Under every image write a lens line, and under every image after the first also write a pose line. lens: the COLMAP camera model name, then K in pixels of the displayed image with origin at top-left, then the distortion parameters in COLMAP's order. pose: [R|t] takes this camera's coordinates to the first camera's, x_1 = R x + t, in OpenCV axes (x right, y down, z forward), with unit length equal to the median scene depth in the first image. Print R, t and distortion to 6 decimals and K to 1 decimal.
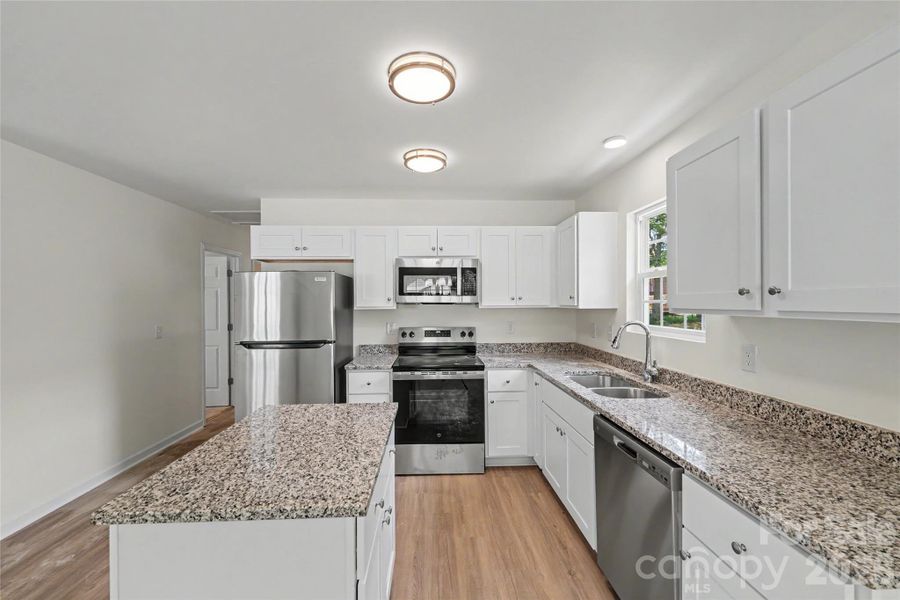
lens RADIAL K [[366.9, 0, 448.0], [0, 366.9, 301.0], [0, 0, 1]] dist [0.000514, -0.000101]
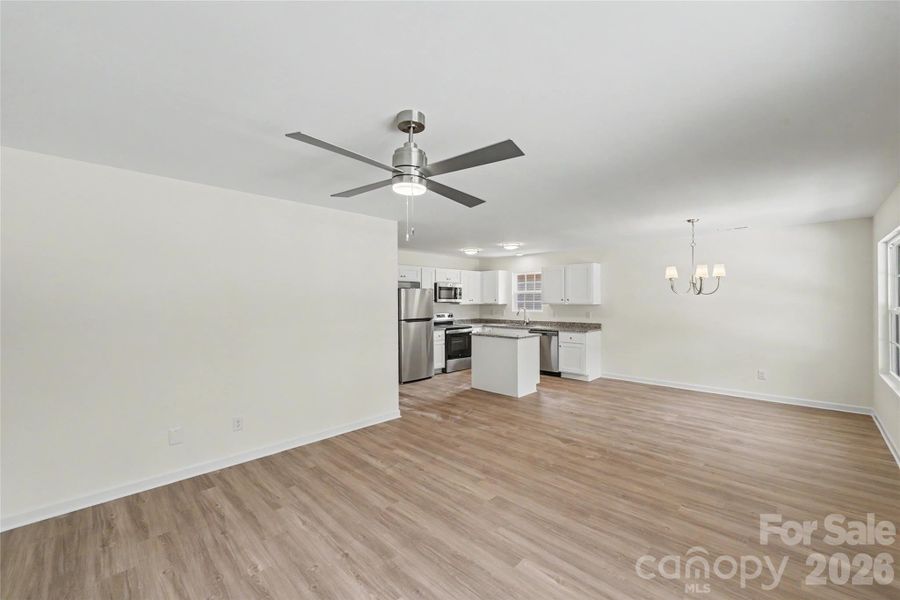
lens RADIAL K [[366.9, 0, 448.0], [0, 366.9, 301.0], [0, 0, 1]] dist [0.000514, -0.000101]
pose [[0.727273, 0.003177, 0.686341, -1.876917], [-0.000703, 0.999992, -0.003885, 0.007181], [-0.686348, 0.002343, 0.727270, -0.800517]]
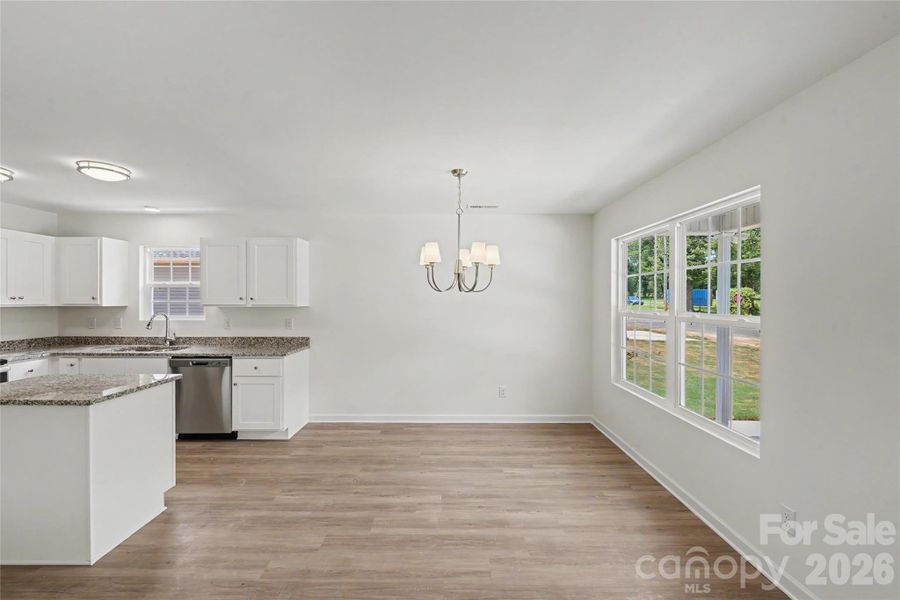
lens RADIAL K [[366.9, 0, 448.0], [0, 366.9, 301.0], [0, 0, 1]] dist [0.000514, -0.000101]
pose [[0.045528, 0.003727, 0.998956, -0.967377], [-0.003553, 0.999987, -0.003569, 0.000495], [-0.998957, -0.003387, 0.045541, -0.372719]]
